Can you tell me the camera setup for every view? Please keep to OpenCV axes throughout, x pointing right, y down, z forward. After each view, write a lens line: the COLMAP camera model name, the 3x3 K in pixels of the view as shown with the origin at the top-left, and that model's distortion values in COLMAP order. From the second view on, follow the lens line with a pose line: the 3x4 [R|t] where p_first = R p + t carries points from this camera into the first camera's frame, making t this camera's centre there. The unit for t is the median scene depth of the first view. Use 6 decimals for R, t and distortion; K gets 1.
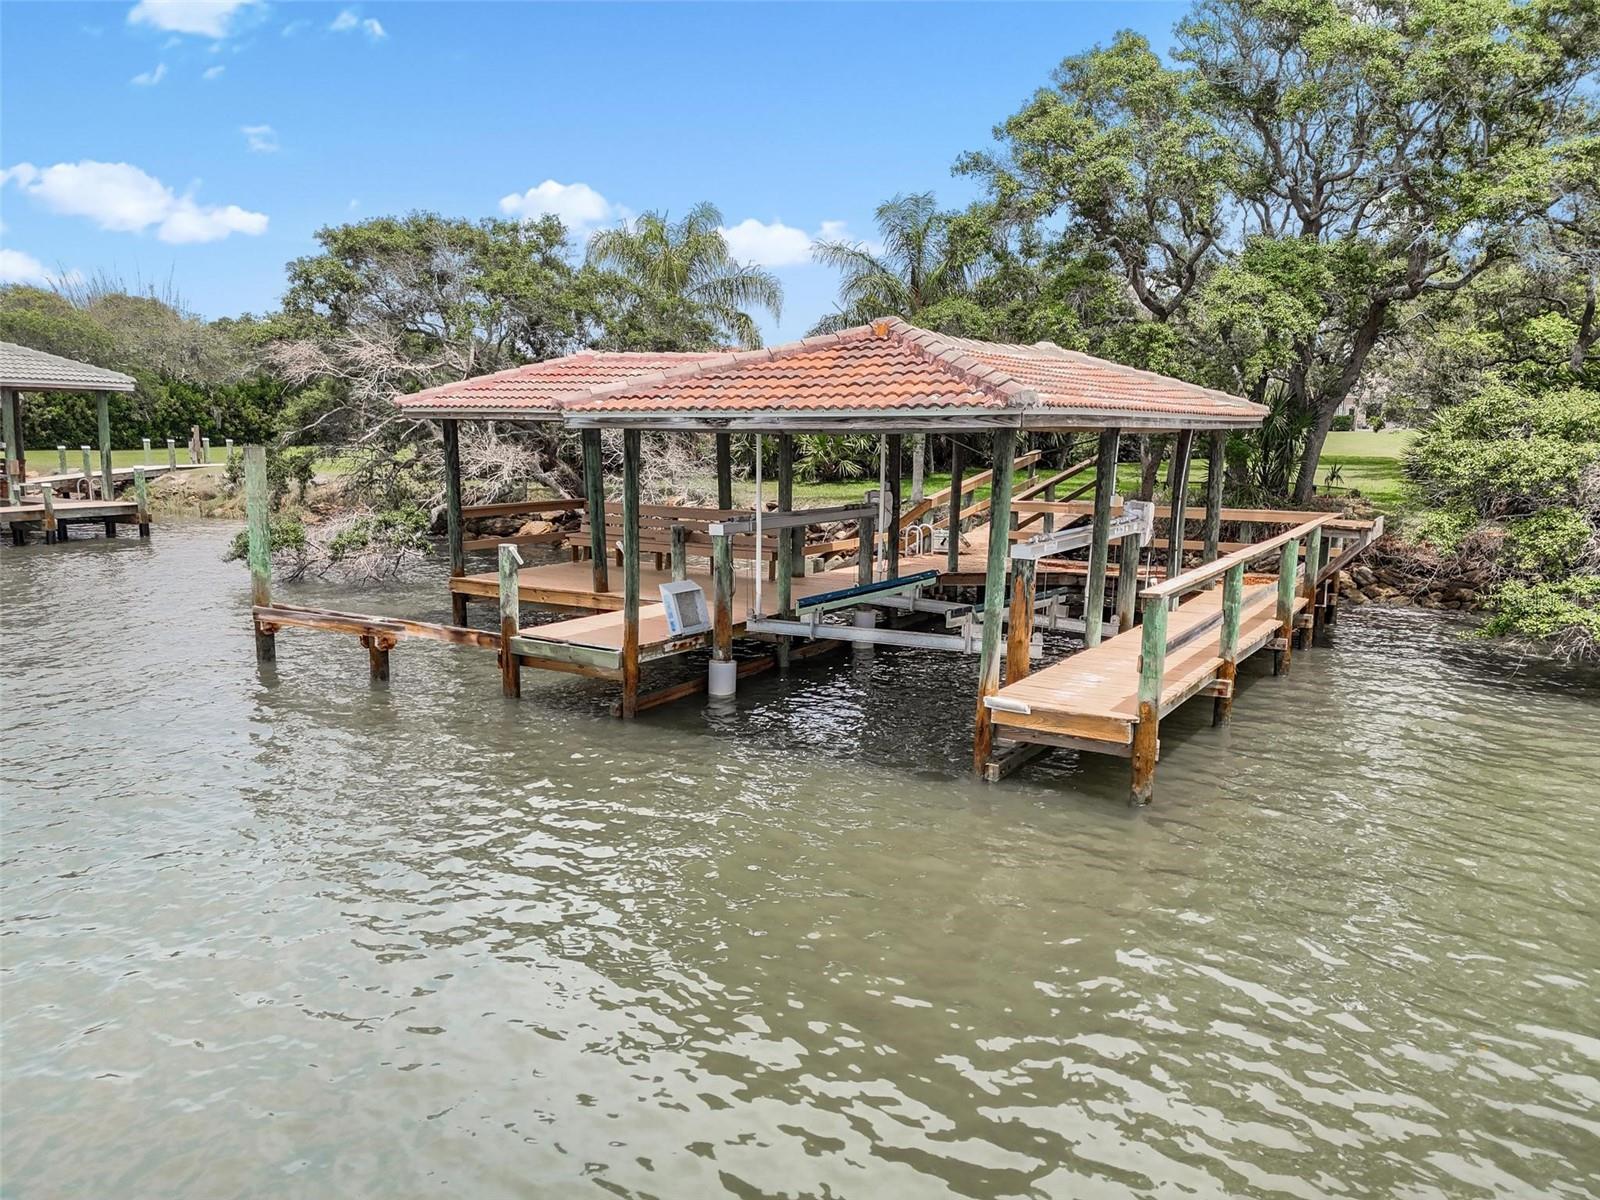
lens RADIAL K [[1177.4, 0, 800.0], [0, 1177.4, 600.0], [0, 0, 1]] dist [0.069907, -0.056493]
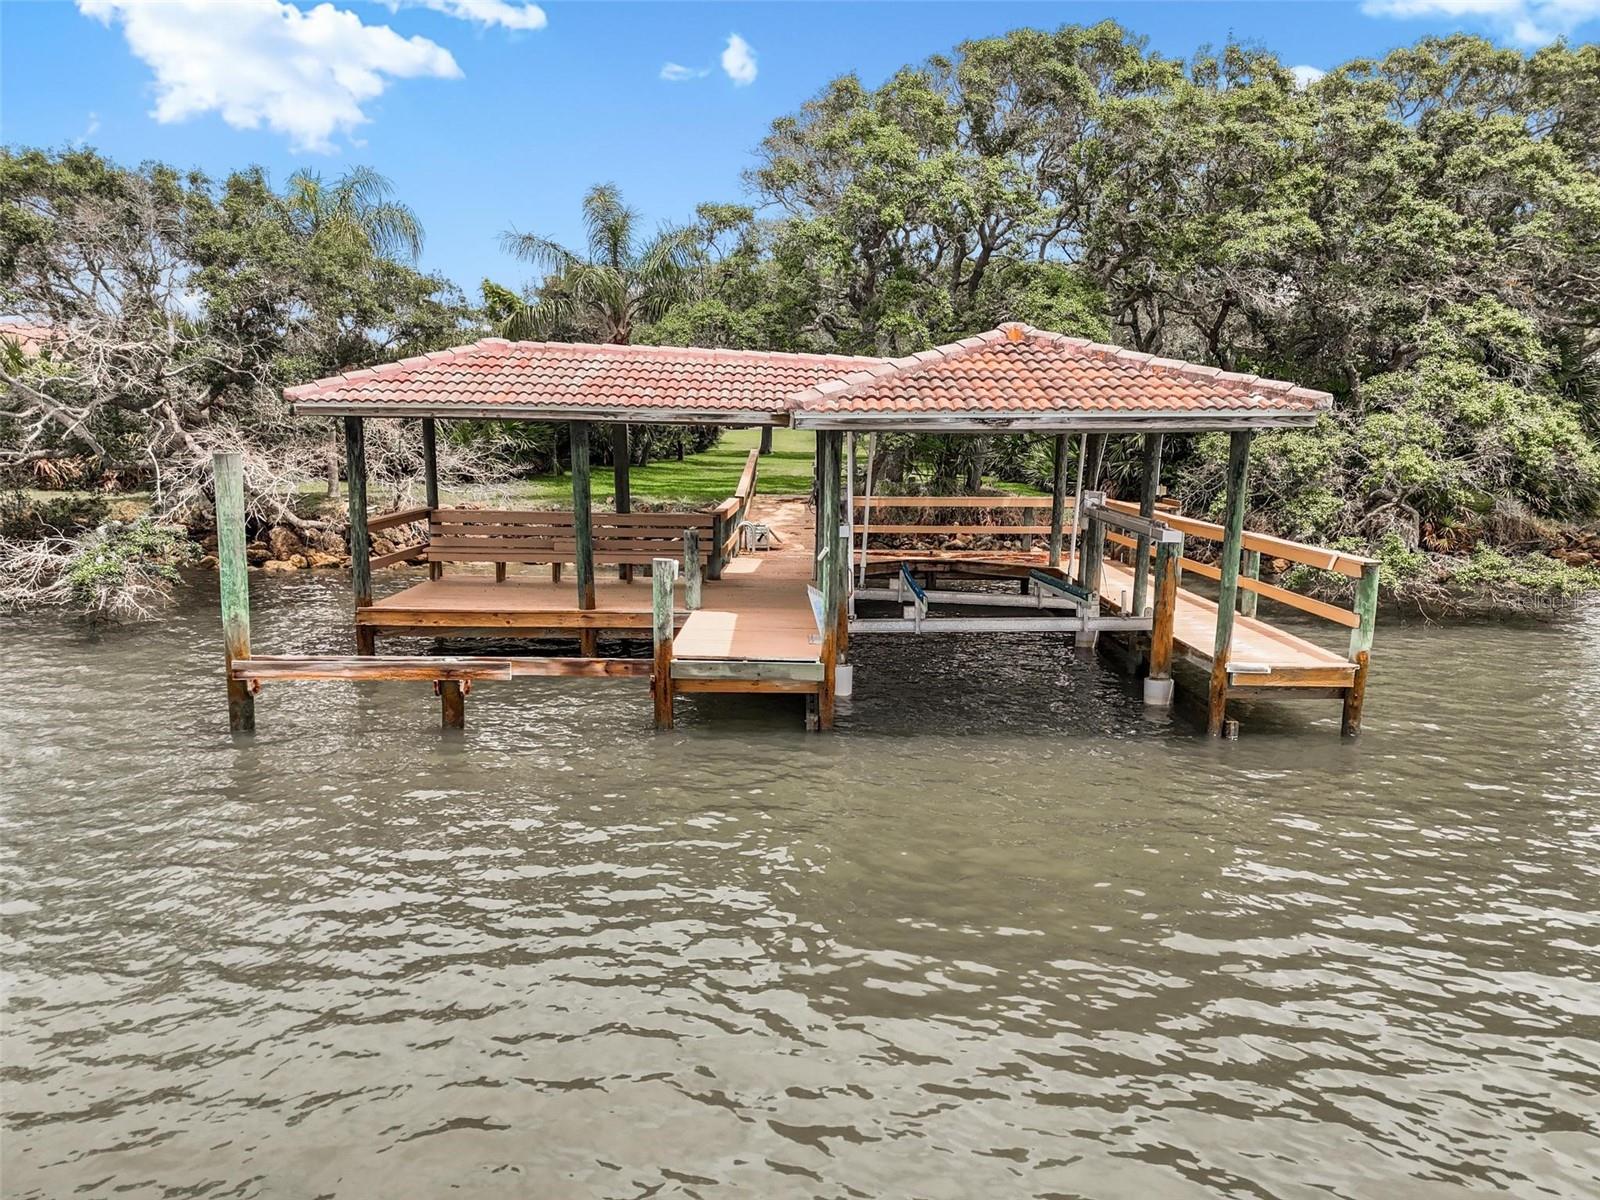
lens RADIAL K [[1177.4, 0, 800.0], [0, 1177.4, 600.0], [0, 0, 1]] dist [0.069907, -0.056493]
pose [[0.856456, -0.075905, 0.510609, -0.593872], [0.074355, 0.996955, 0.023486, -0.027677], [-0.510837, 0.017851, 0.859492, 0.170539]]
